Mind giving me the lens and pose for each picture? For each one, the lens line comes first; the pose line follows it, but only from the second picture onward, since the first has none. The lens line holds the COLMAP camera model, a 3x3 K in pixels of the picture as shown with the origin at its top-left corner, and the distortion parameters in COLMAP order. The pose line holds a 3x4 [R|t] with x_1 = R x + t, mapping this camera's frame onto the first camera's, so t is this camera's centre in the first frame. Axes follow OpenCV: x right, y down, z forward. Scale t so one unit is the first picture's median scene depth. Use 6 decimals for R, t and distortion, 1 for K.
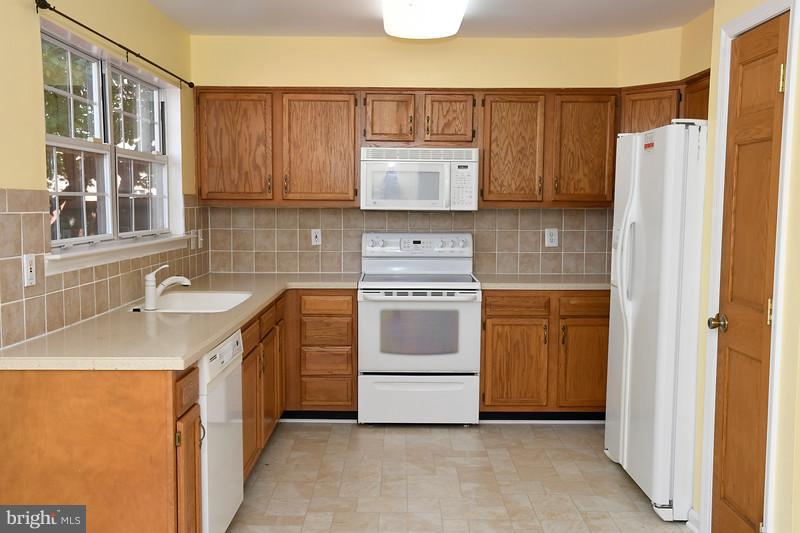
lens RADIAL K [[782.9, 0, 400.0], [0, 782.9, 266.5], [0, 0, 1]] dist [0.046178, 0.014671]
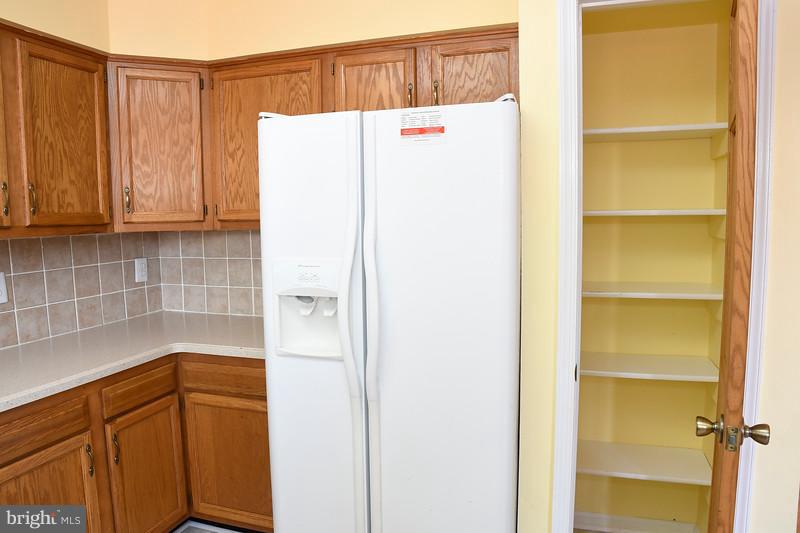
lens RADIAL K [[556.4, 0, 400.0], [0, 556.4, 266.5], [0, 0, 1]] dist [-0.065468, 0.003701]
pose [[0.313803, -0.105009, 0.943664, -0.096560], [0.100345, 0.991967, 0.077015, -0.058835], [-0.944171, 0.070525, 0.321819, 0.634202]]
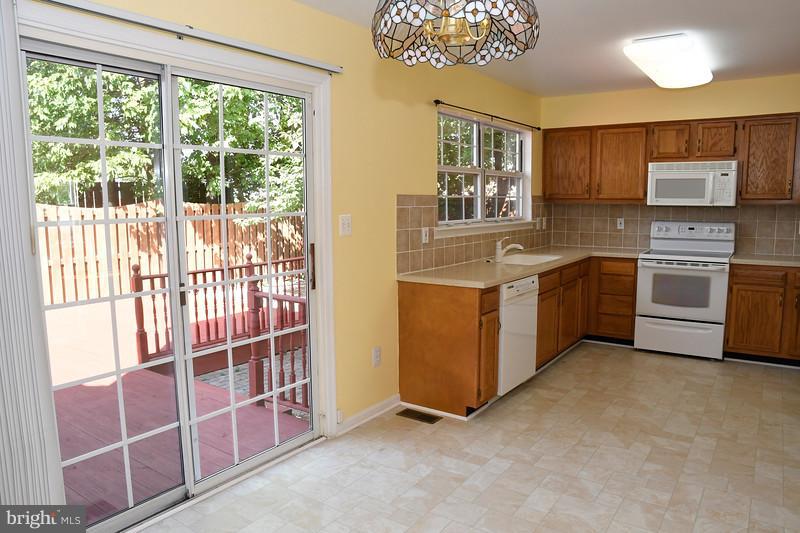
lens RADIAL K [[556.4, 0, 400.0], [0, 556.4, 266.5], [0, 0, 1]] dist [-0.065468, 0.003701]
pose [[0.822459, 0.058081, -0.565852, 0.163120], [-0.037851, 0.998157, 0.047437, 0.011141], [0.567564, -0.017597, 0.823141, -0.114737]]
